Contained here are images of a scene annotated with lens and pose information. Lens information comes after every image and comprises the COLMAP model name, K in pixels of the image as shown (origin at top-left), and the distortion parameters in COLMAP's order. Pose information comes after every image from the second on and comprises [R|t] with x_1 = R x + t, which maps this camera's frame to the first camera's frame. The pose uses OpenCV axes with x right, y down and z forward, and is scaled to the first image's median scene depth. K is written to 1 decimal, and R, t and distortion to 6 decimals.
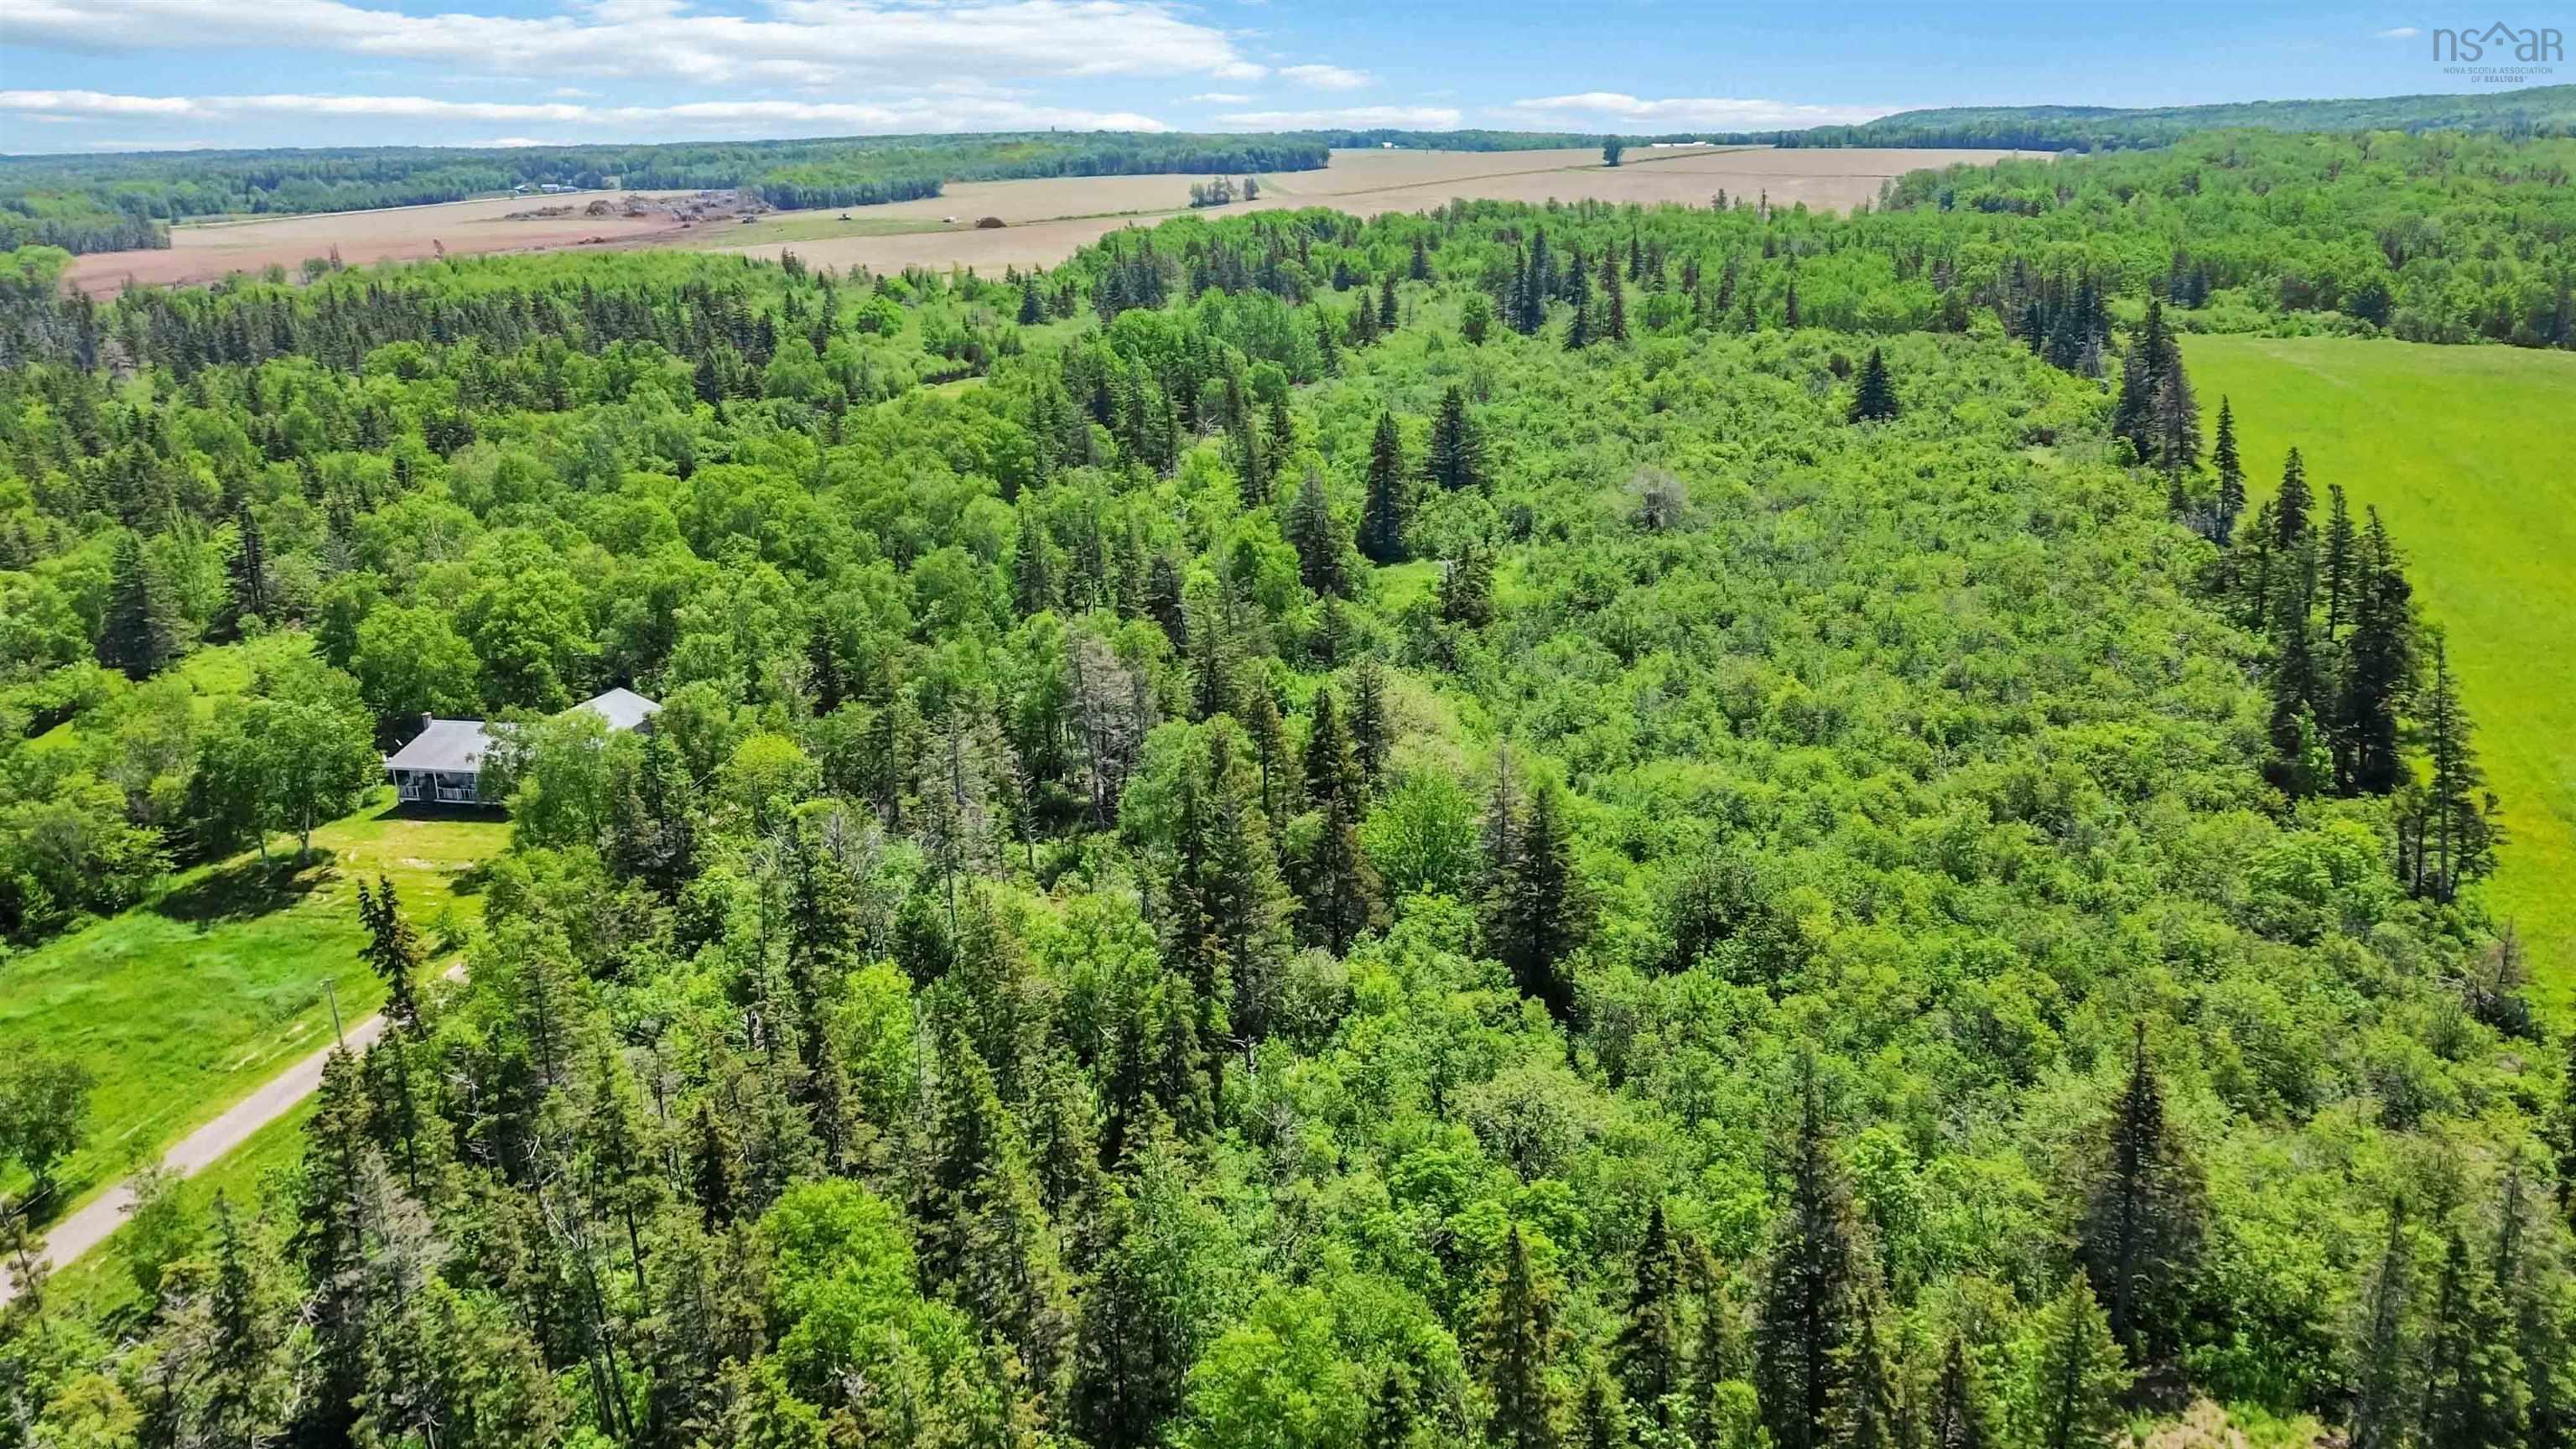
lens RADIAL K [[1810.8, 0, 1292.0], [0, 1810.8, 729.3], [0, 0, 1]] dist [0.084663, -0.087346]
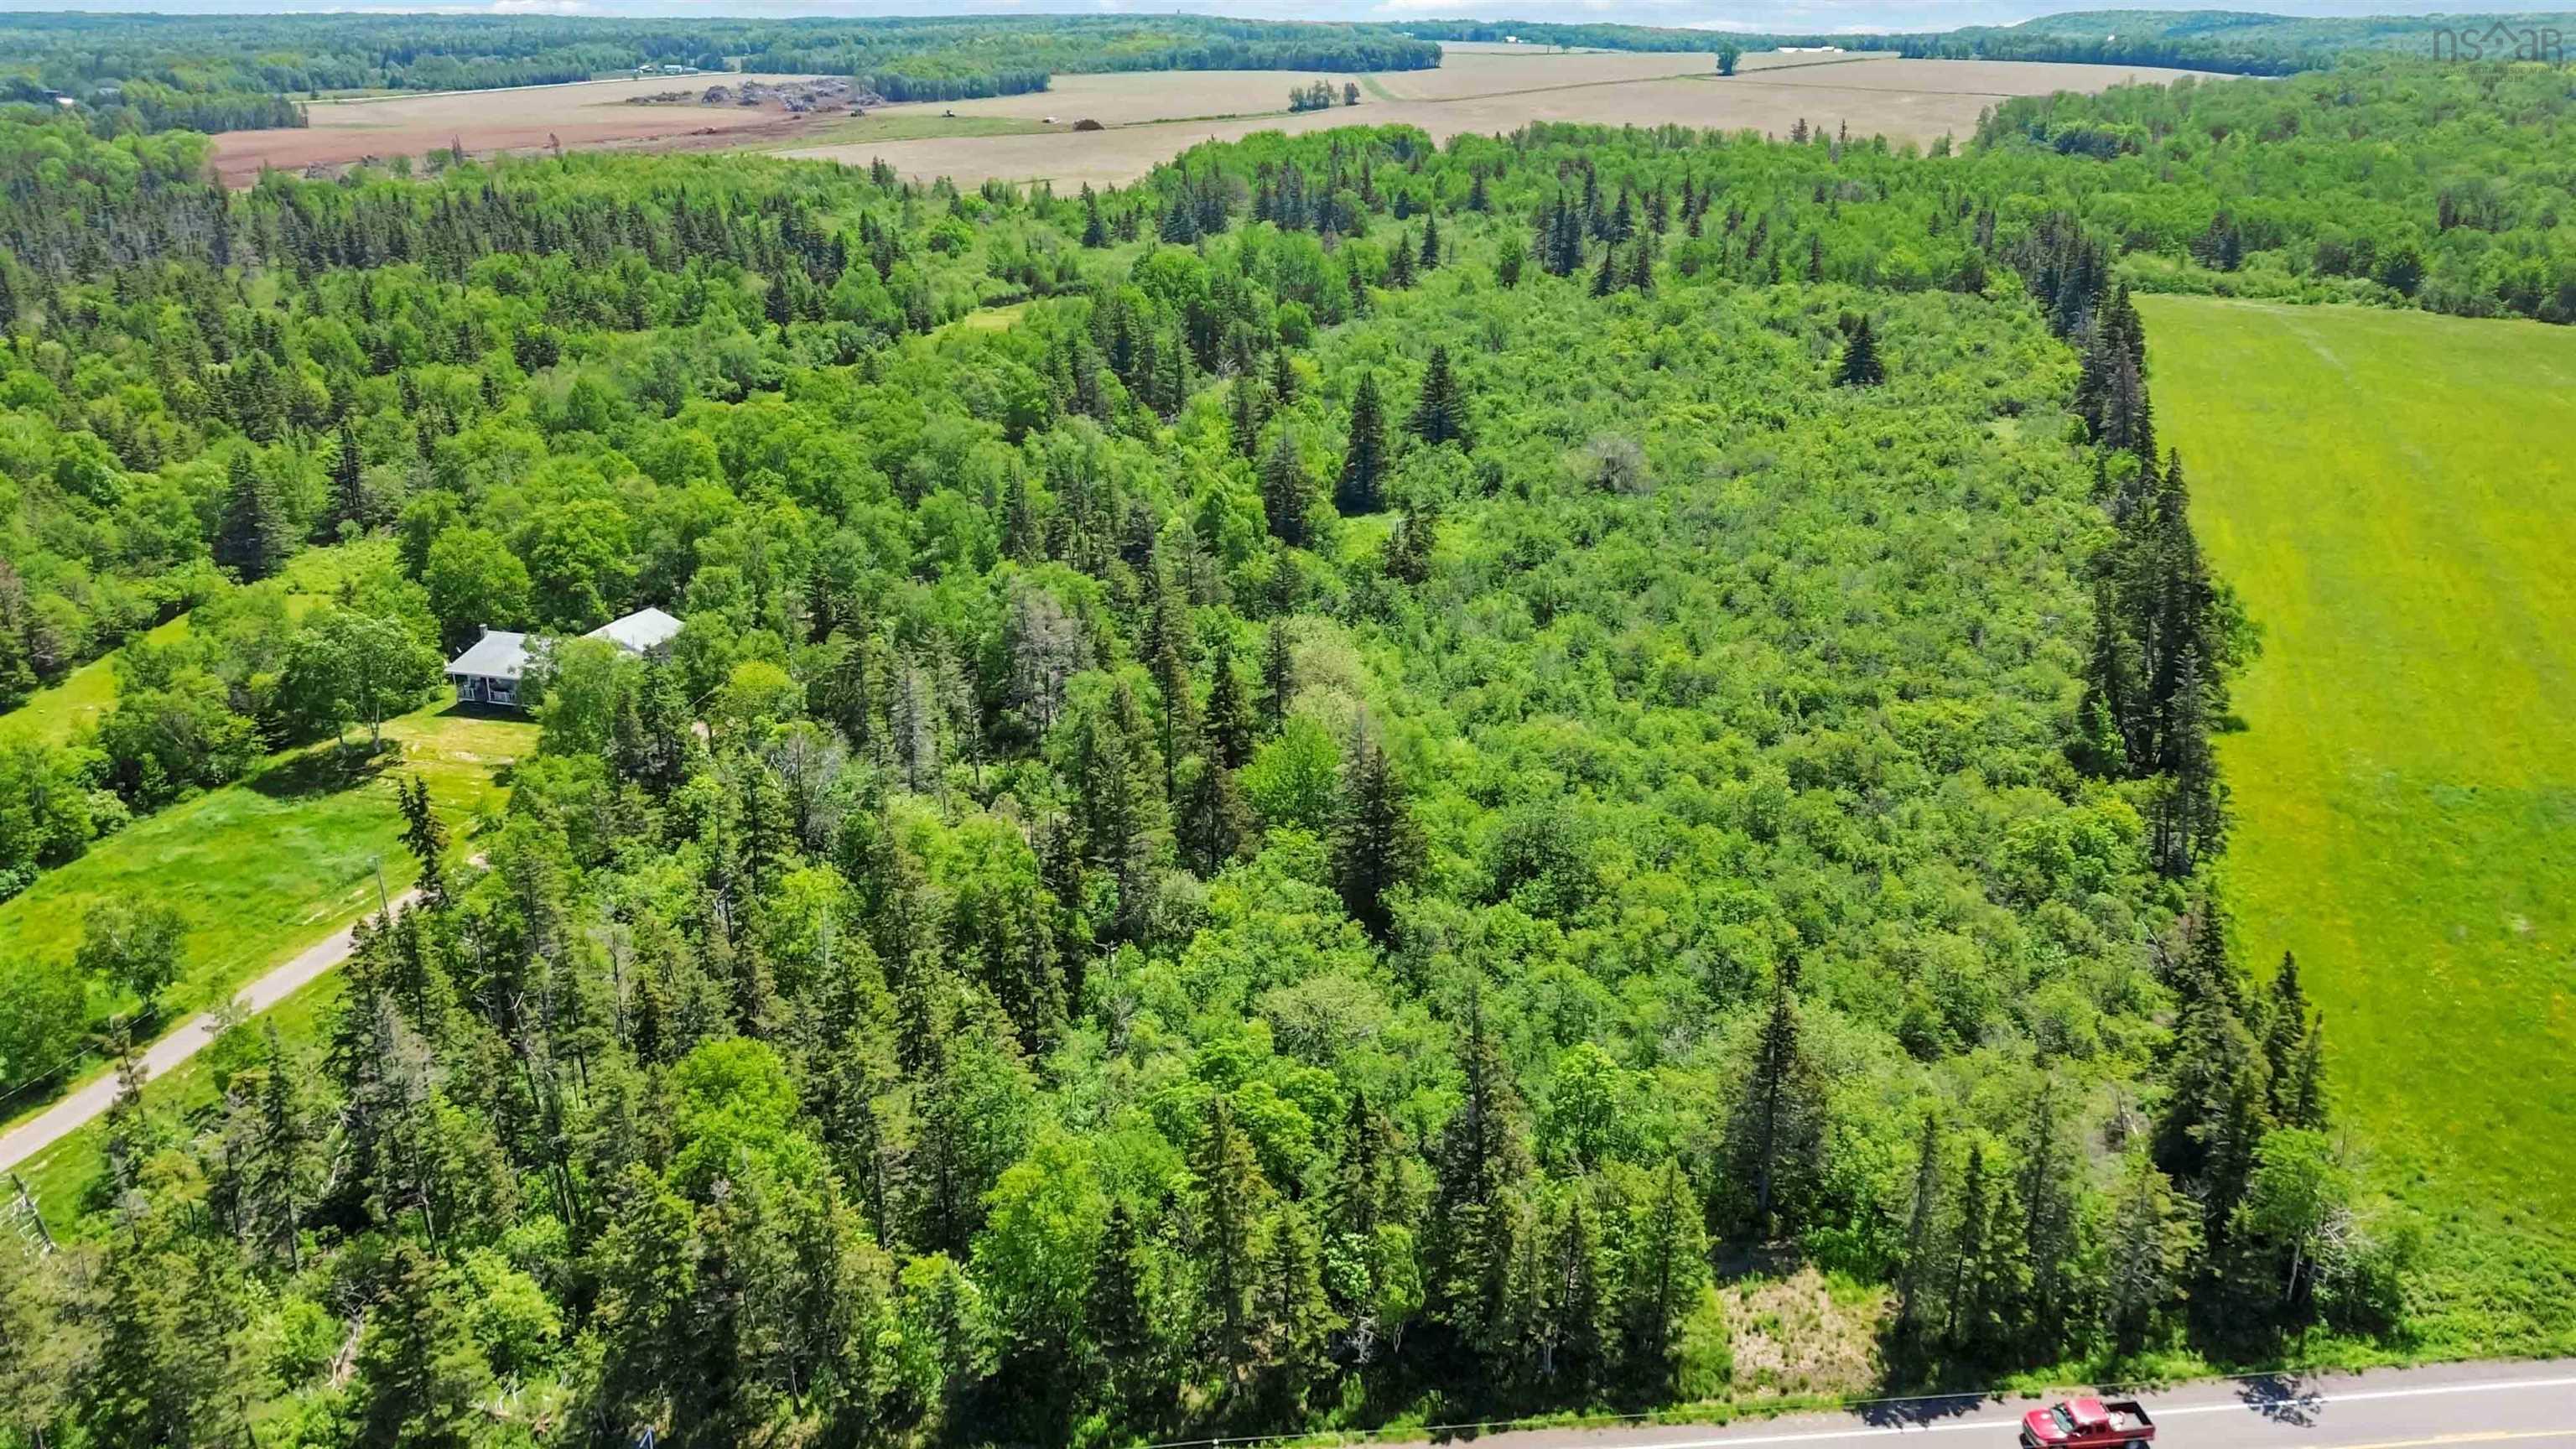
lens RADIAL K [[1810.8, 0, 1292.0], [0, 1810.8, 729.3], [0, 0, 1]] dist [0.084663, -0.087346]
pose [[0.997418, 0.045686, -0.055405, 0.087663], [-0.042483, 0.997431, 0.057674, -0.026368], [0.057898, -0.055171, 0.996797, -0.107240]]
